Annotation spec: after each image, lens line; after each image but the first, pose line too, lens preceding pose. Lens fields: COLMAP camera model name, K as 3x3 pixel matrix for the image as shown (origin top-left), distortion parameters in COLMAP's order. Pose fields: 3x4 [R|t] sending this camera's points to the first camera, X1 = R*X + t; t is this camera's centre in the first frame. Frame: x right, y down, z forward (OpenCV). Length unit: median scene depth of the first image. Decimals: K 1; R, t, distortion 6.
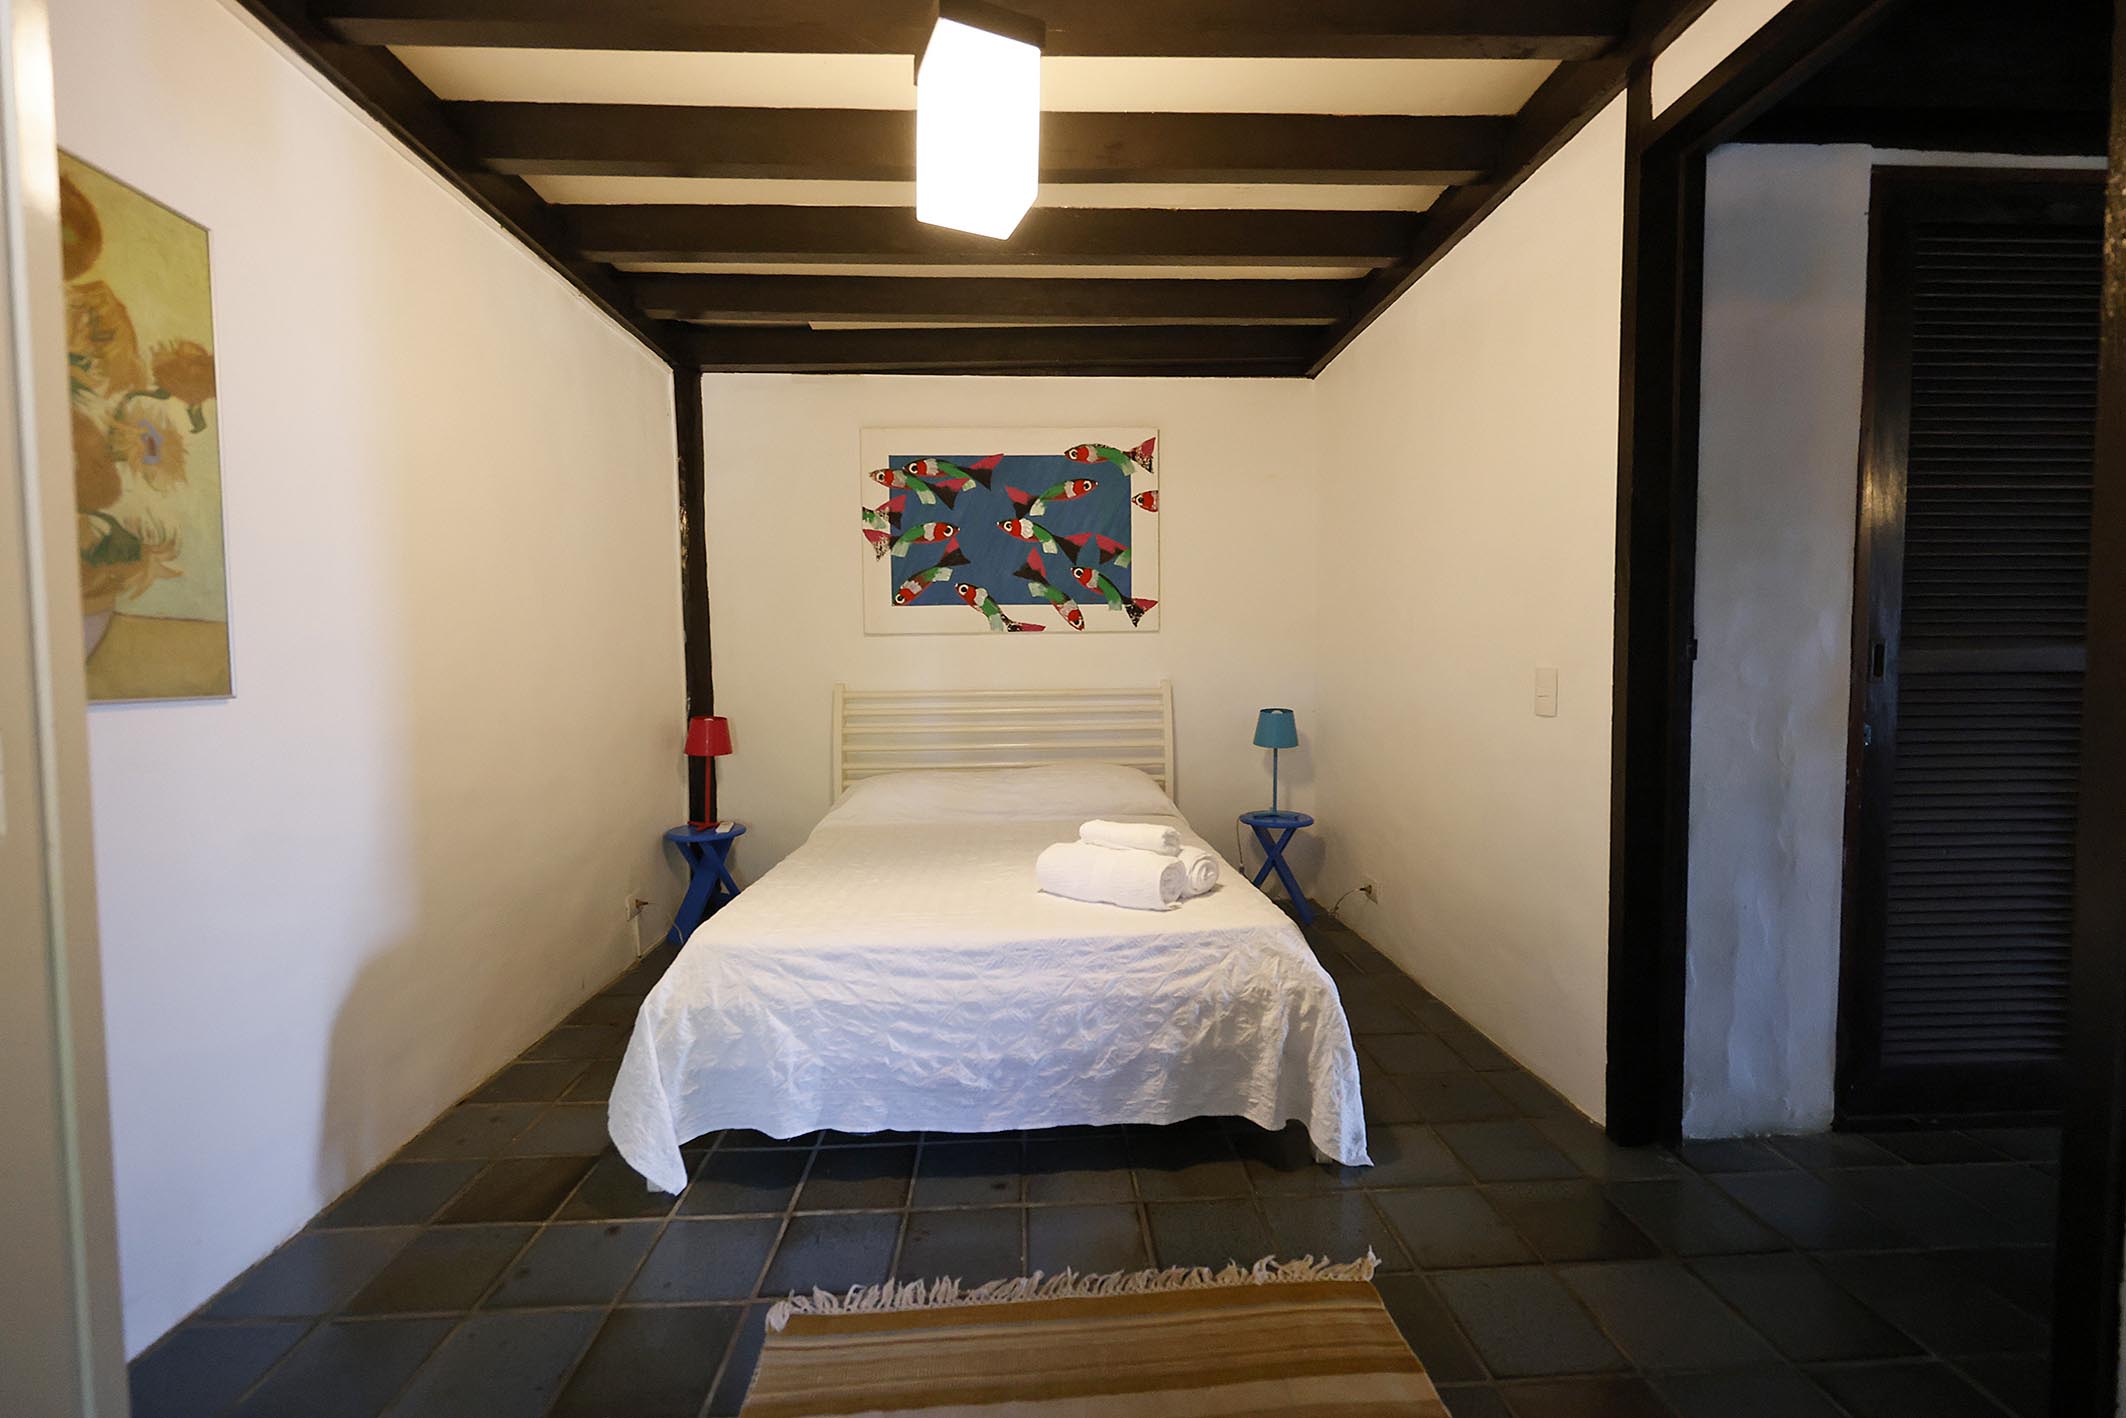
lens RADIAL K [[886.3, 0, 1090.9], [0, 886.3, 703.3], [0, 0, 1]] dist [-0.002202, -0.000127]
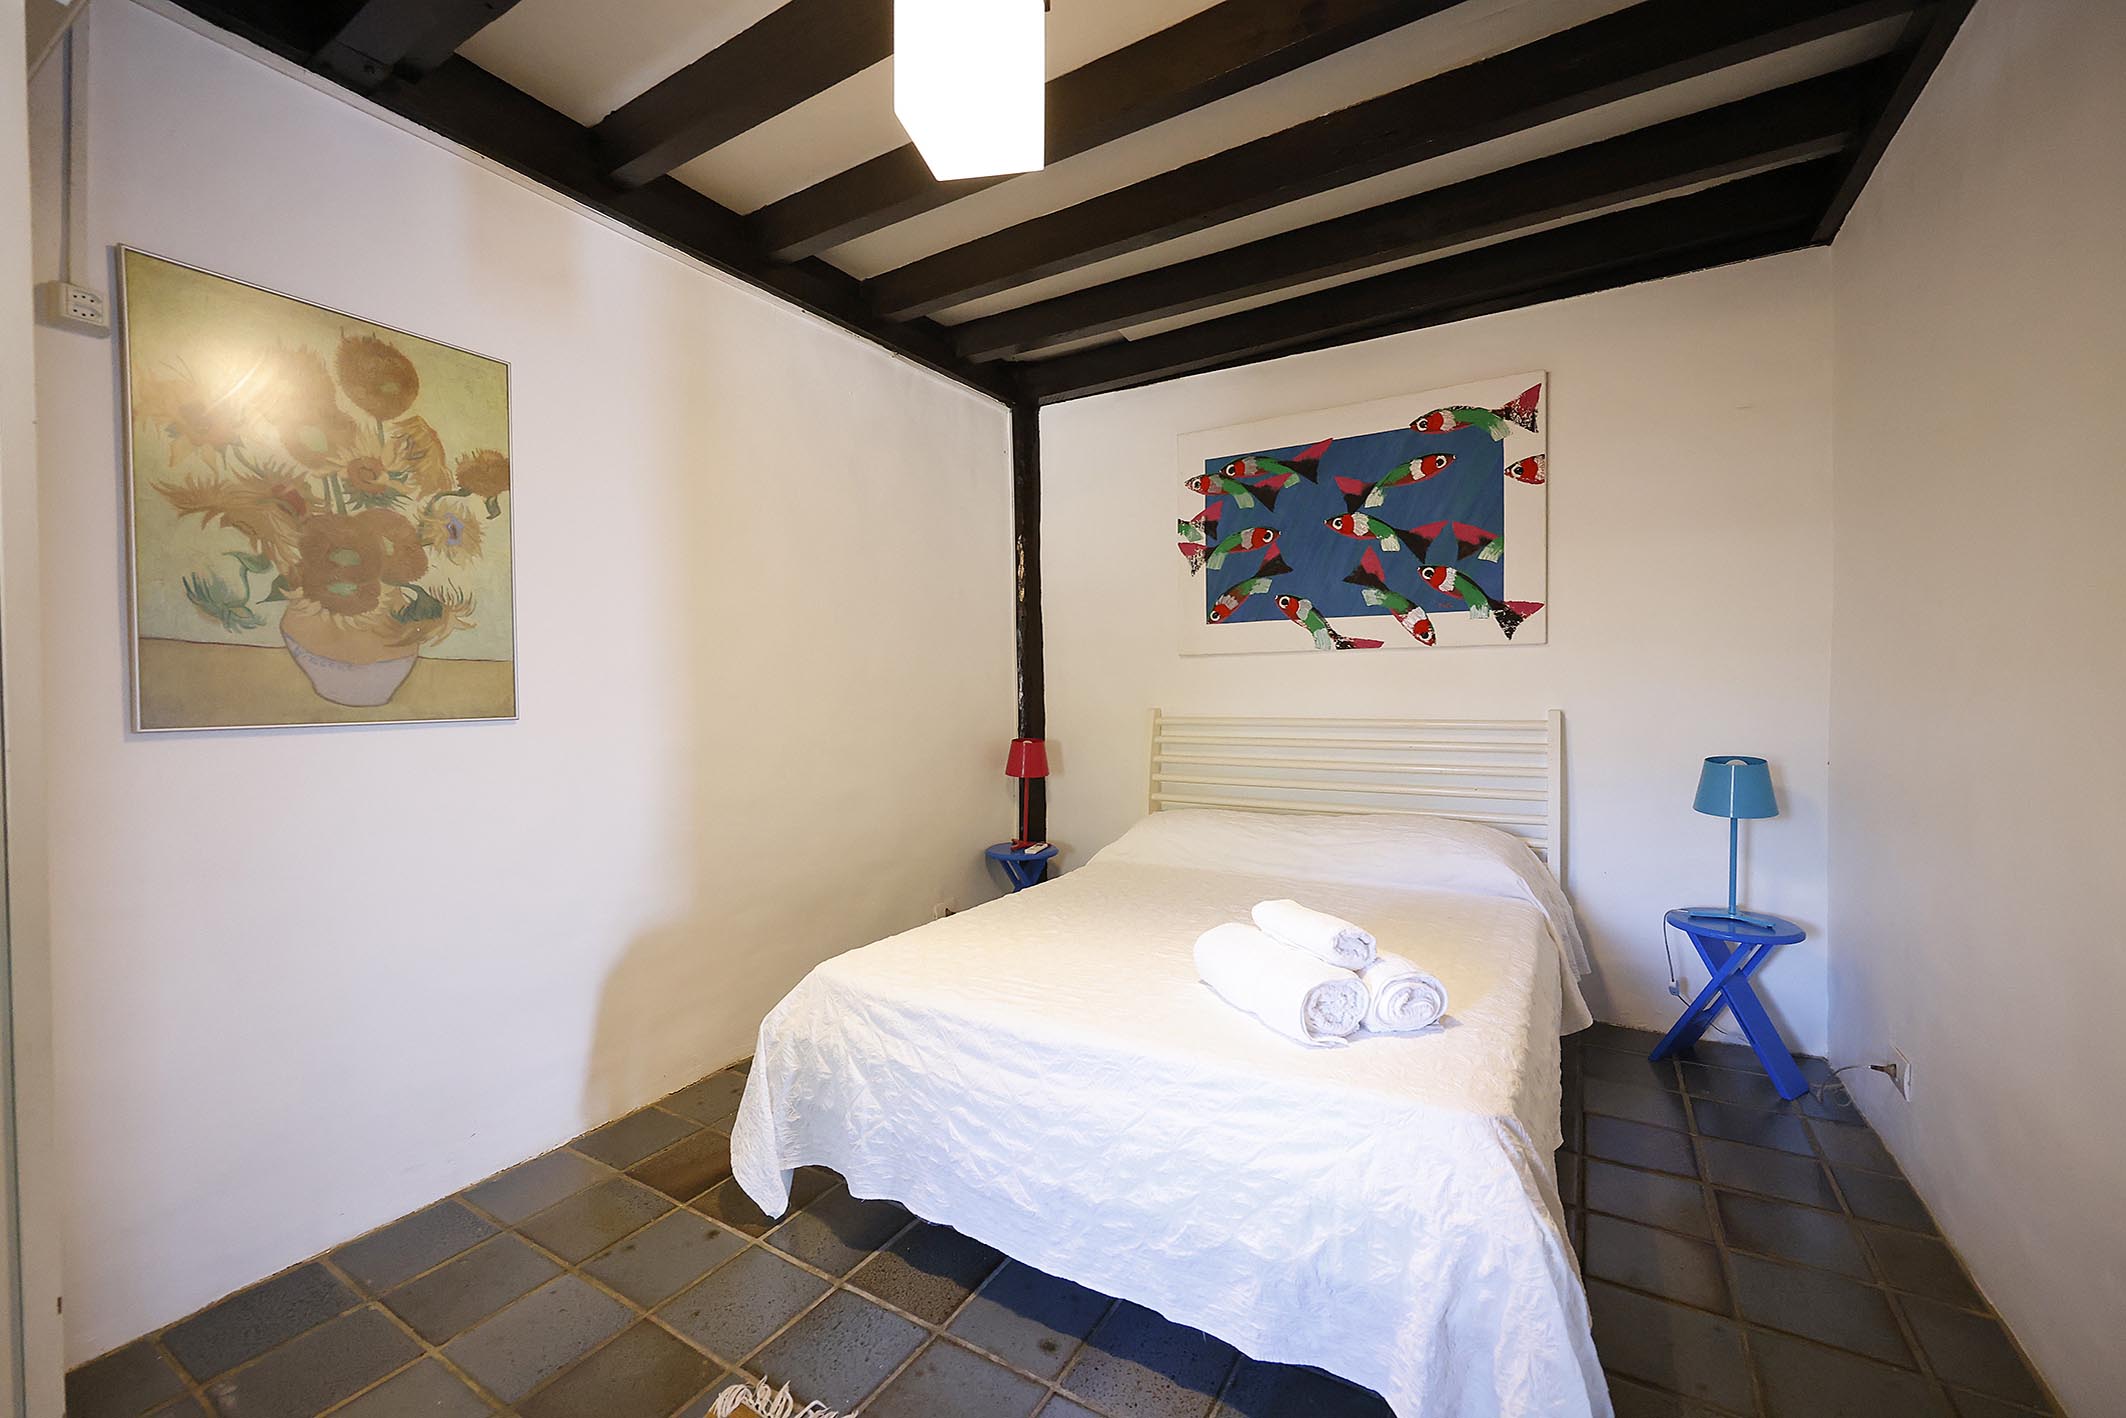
lens RADIAL K [[886.3, 0, 1090.9], [0, 886.3, 703.3], [0, 0, 1]] dist [-0.002202, -0.000127]
pose [[0.813938, 0.012908, -0.580808, 0.371402], [-0.023919, 0.999650, -0.011304, -0.027855], [0.580459, 0.023093, 0.813962, 0.342457]]
